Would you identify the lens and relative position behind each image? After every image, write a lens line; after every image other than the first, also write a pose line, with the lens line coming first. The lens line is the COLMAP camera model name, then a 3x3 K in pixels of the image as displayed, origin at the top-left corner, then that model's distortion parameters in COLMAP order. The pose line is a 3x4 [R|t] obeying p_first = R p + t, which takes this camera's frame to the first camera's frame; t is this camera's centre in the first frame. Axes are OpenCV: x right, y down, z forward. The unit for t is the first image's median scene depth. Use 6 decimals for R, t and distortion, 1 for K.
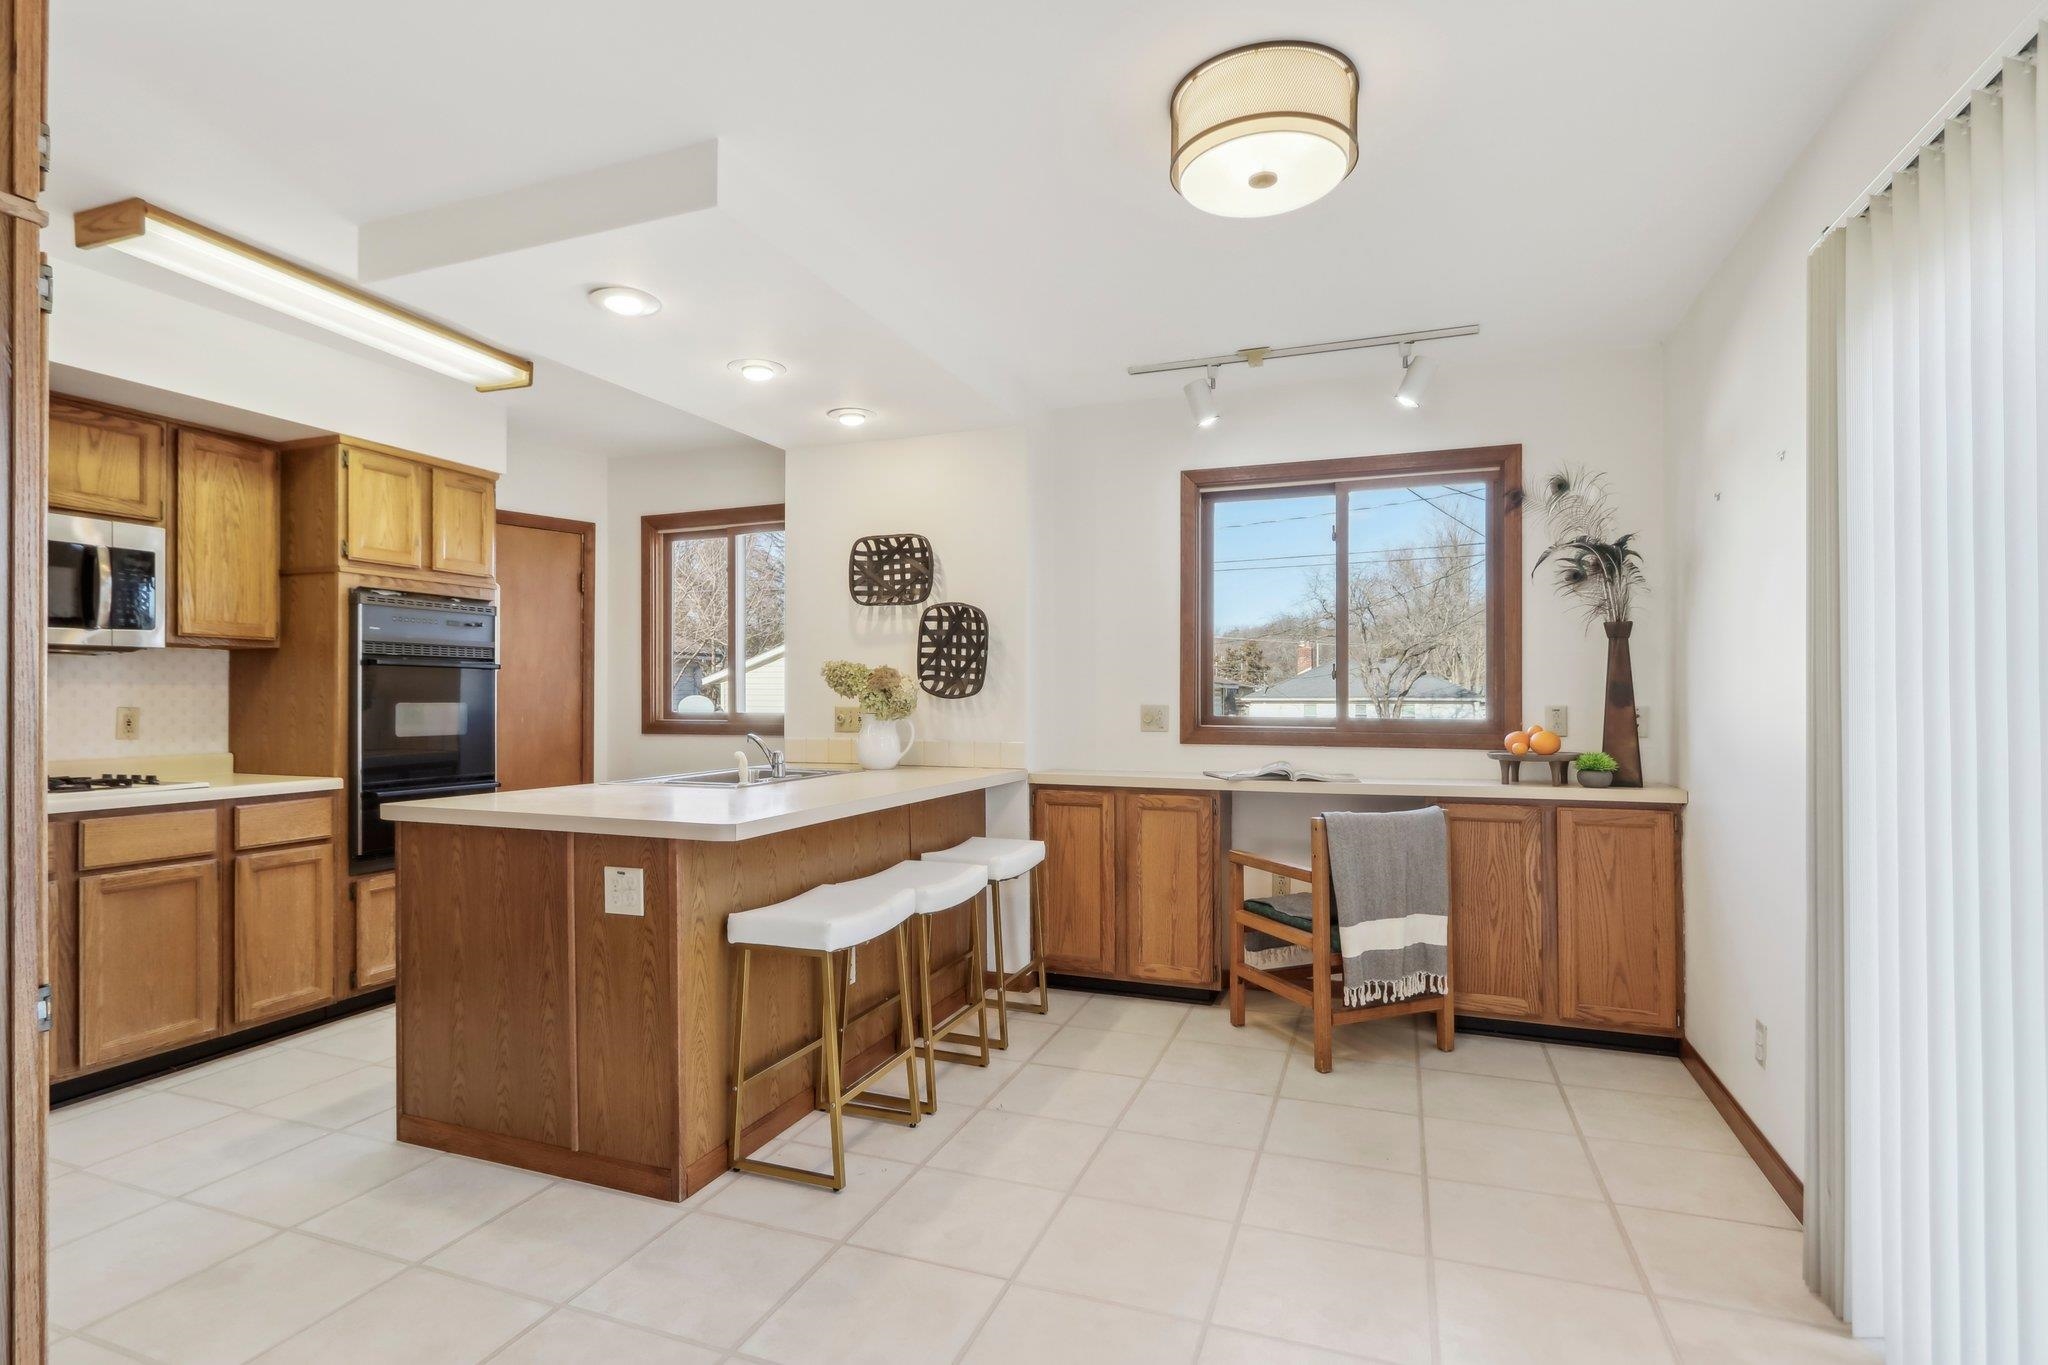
lens RADIAL K [[1015.9, 0, 1024.0], [0, 1015.9, 682.5], [0, 0, 1]] dist [0.001272, 0.001025]
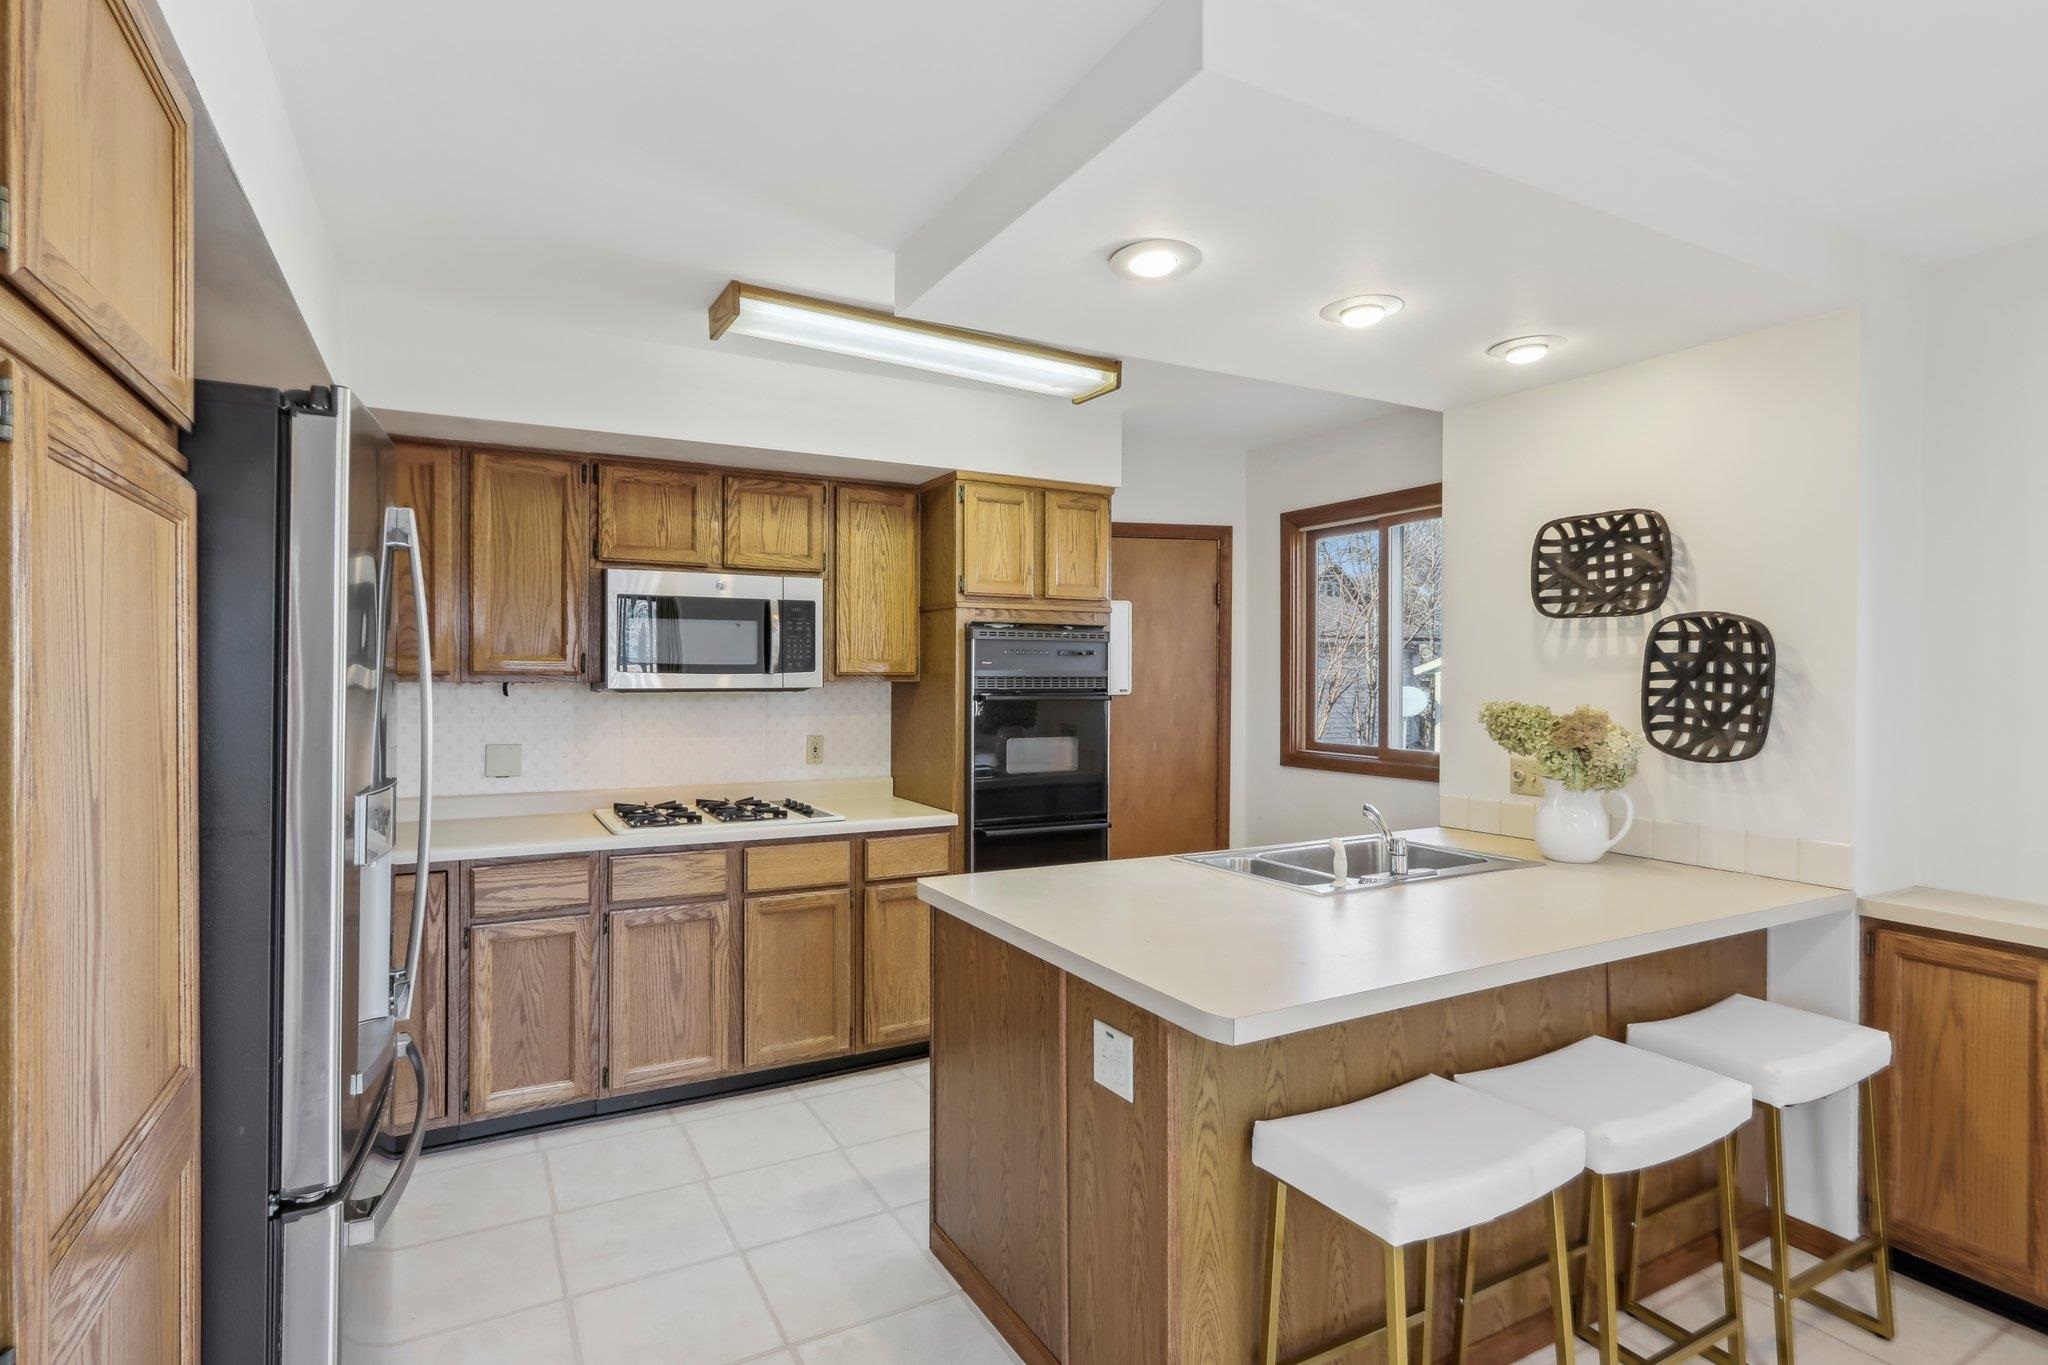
lens RADIAL K [[1023.0, 0, 990.0], [0, 1023.0, 676.1], [0, 0, 1]] dist [-0.002420, 0.000381]
pose [[0.750240, 0.009615, -0.661095, 0.017468], [0.002288, 0.999851, 0.017138, -0.053985], [0.661161, -0.014371, 0.750106, 0.241089]]
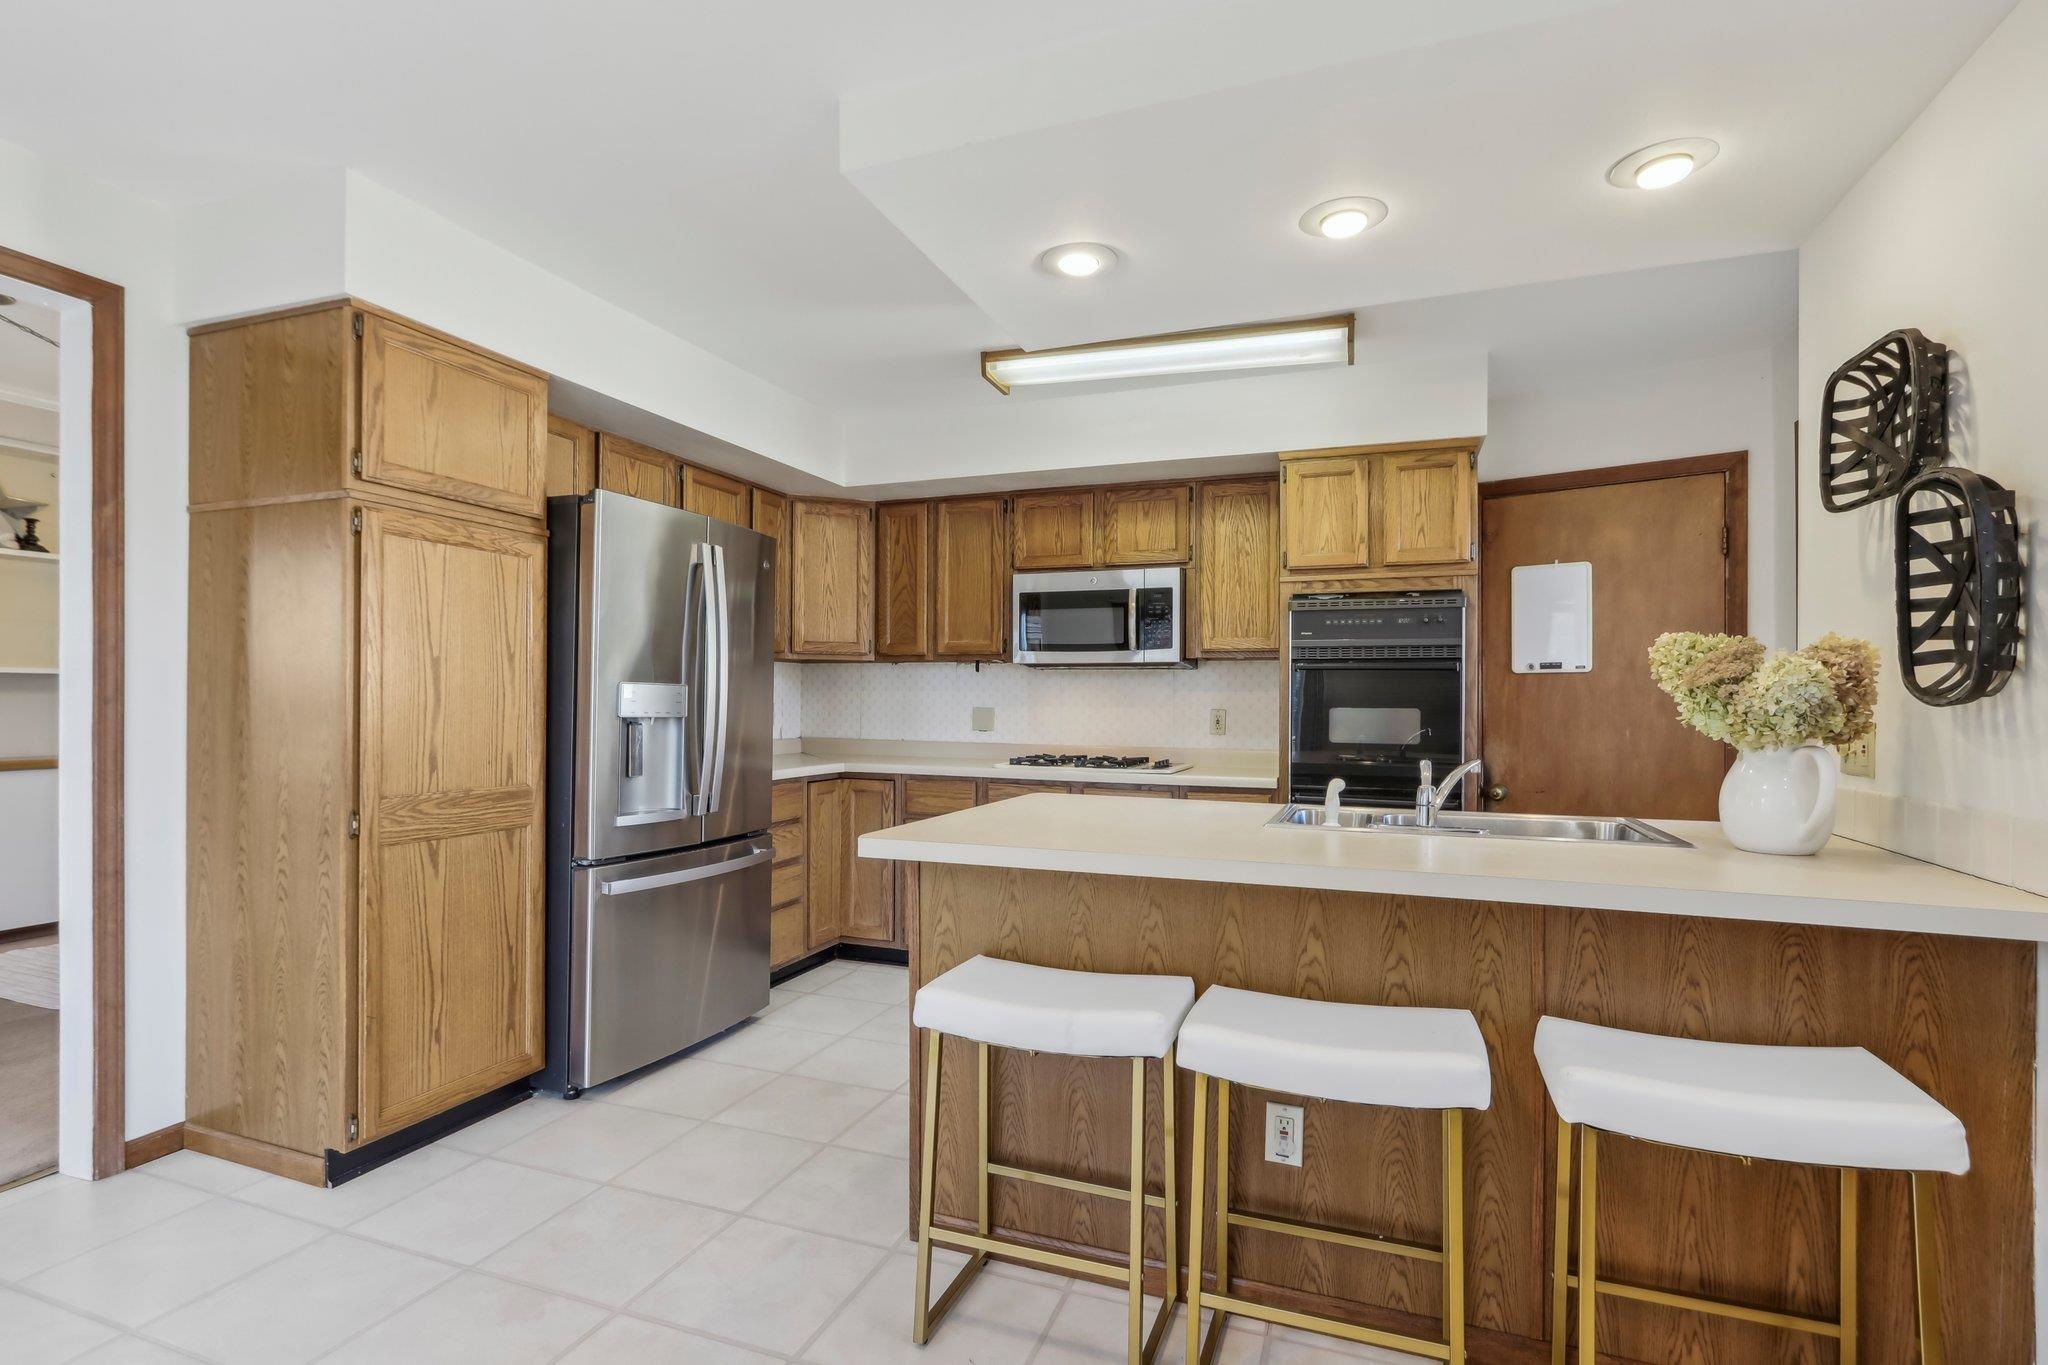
lens RADIAL K [[1043.2, 0, 1028.3], [0, 1043.2, 706.2], [0, 0, 1]] dist [0.000185, 0.000402]
pose [[-0.012225, 0.003435, -0.999919, 0.377635], [0.007952, 0.999963, 0.003337, 0.012285], [0.999894, -0.007911, -0.012252, 0.686837]]
